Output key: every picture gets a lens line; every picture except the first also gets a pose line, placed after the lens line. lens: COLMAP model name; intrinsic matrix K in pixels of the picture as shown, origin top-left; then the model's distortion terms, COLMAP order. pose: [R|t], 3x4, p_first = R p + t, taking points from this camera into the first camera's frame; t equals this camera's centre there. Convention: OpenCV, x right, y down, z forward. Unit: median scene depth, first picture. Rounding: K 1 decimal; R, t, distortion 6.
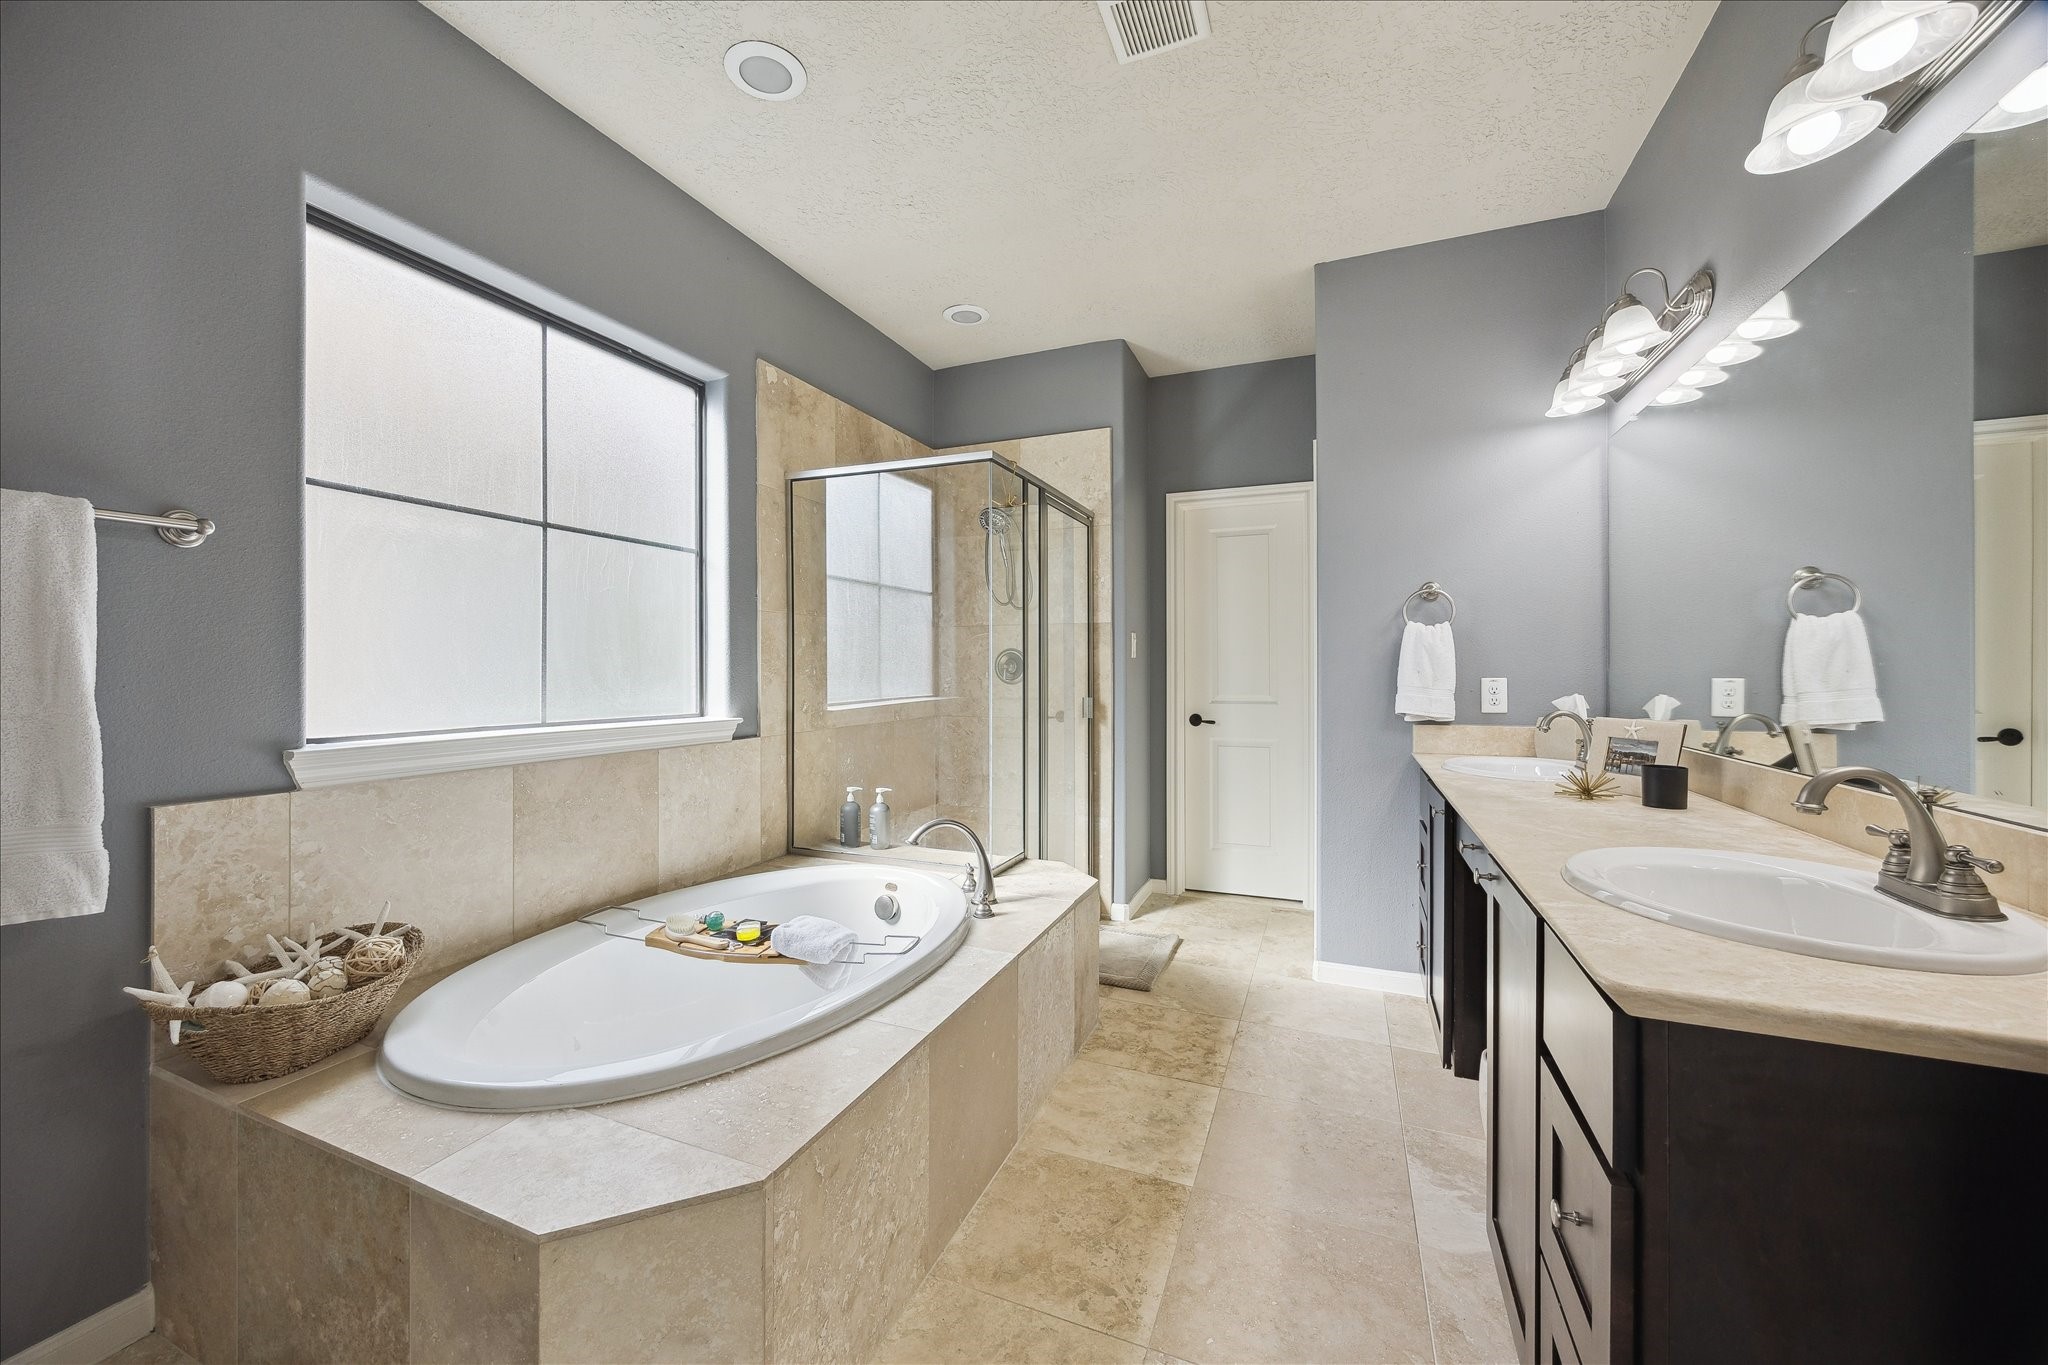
lens RADIAL K [[793.0, 0, 1012.4], [0, 793.0, 672.5], [0, 0, 1]] dist [0.000111, 0.000062]
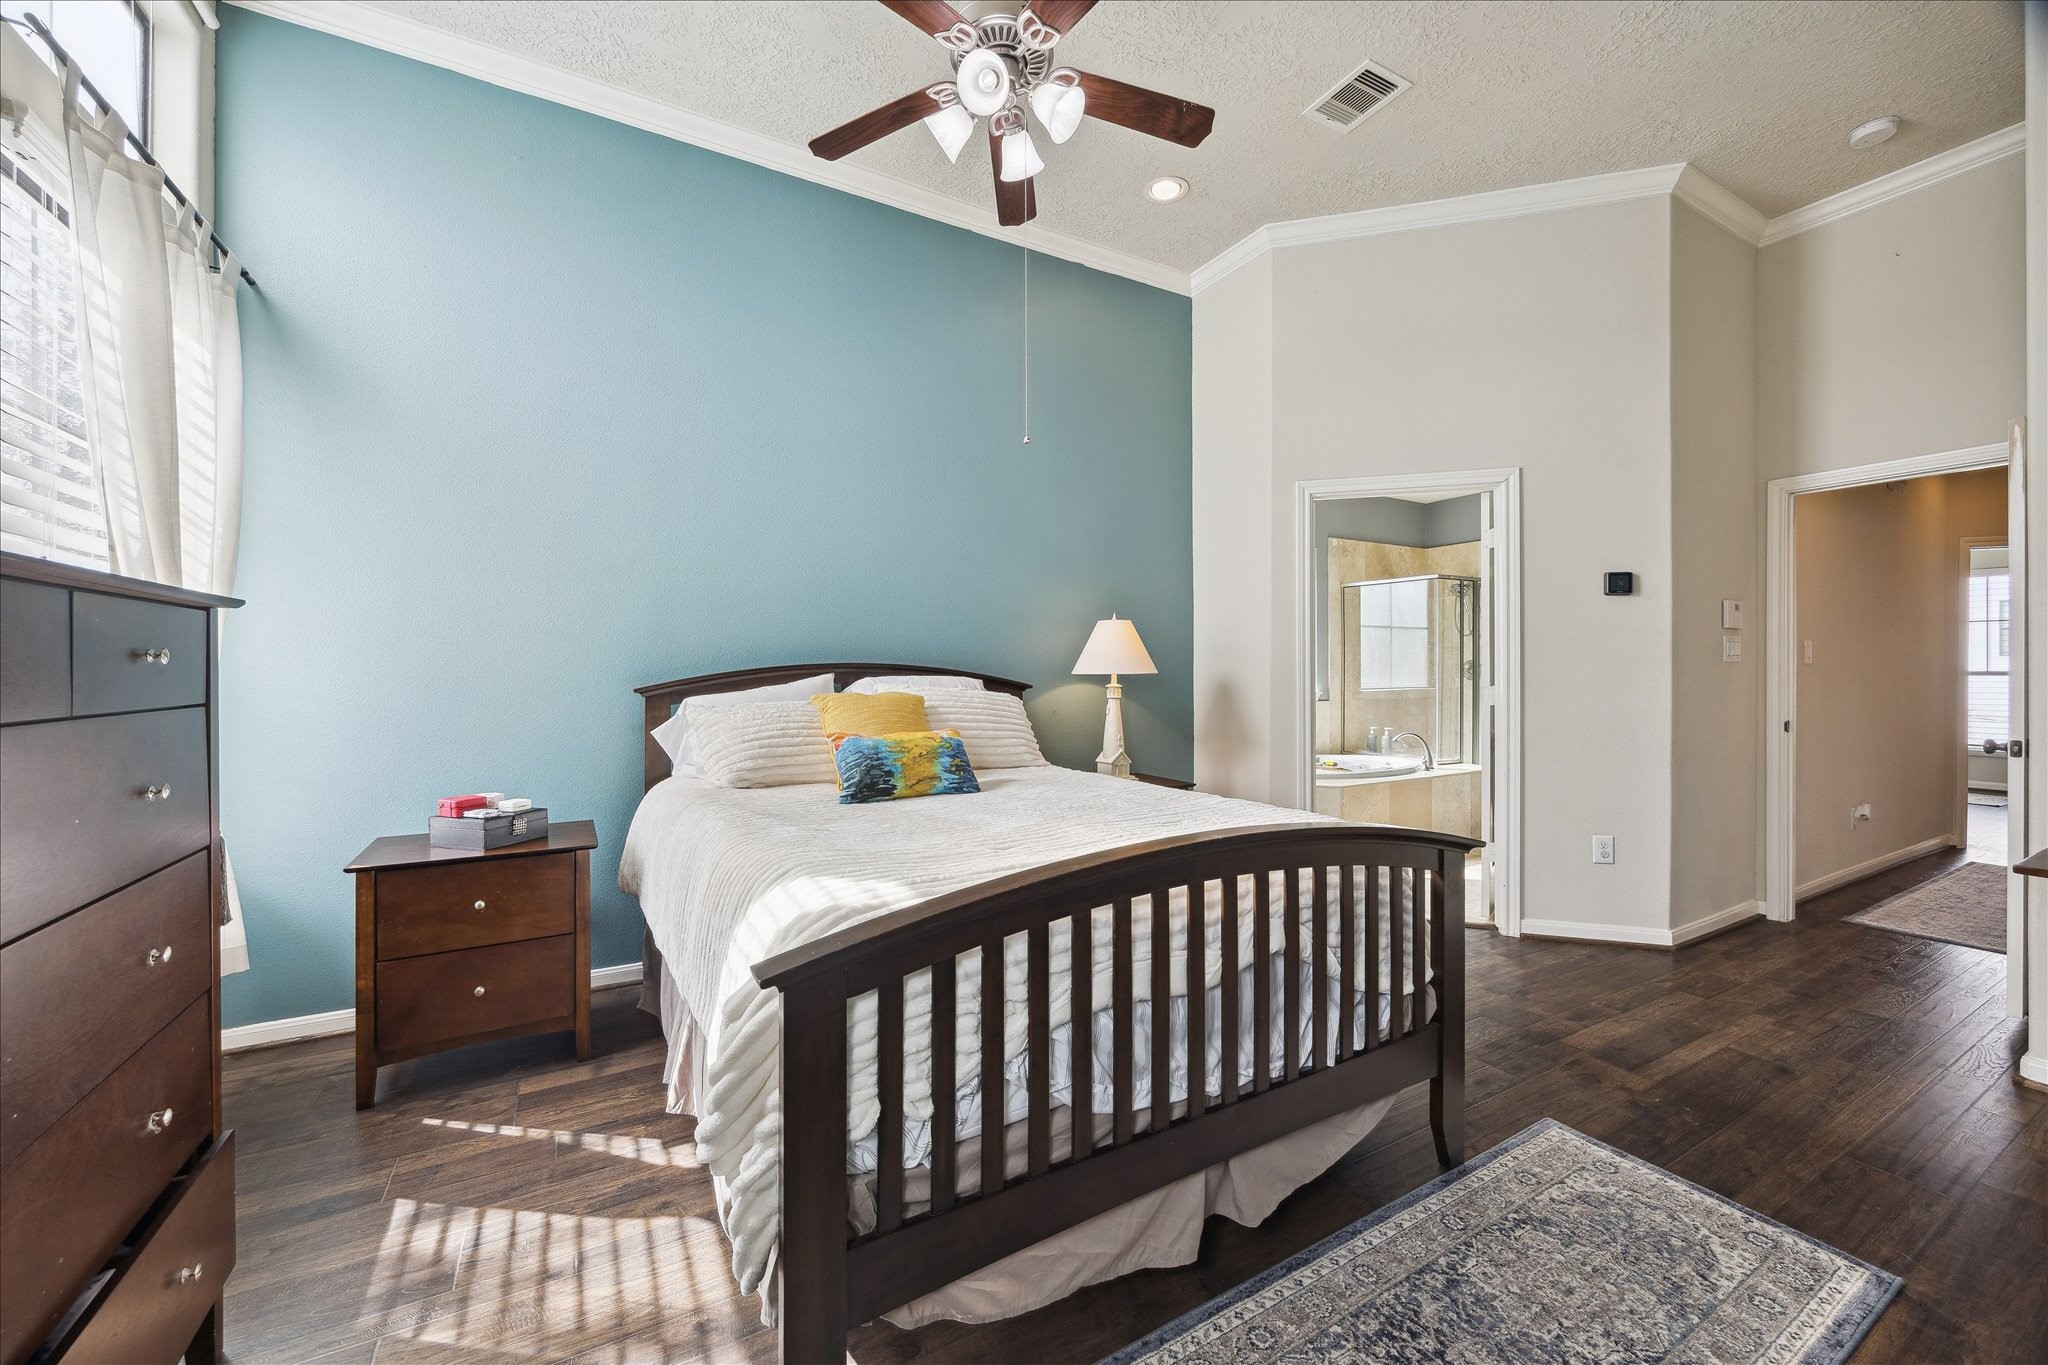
lens RADIAL K [[793.0, 0, 1015.1], [0, 793.0, 679.8], [0, 0, 1]] dist [0.000111, 0.000062]
pose [[0.790783, 0.003800, -0.612084, 0.352819], [-0.004778, 0.999989, 0.000035, 0.025409], [0.612077, 0.002896, 0.790793, -1.316709]]
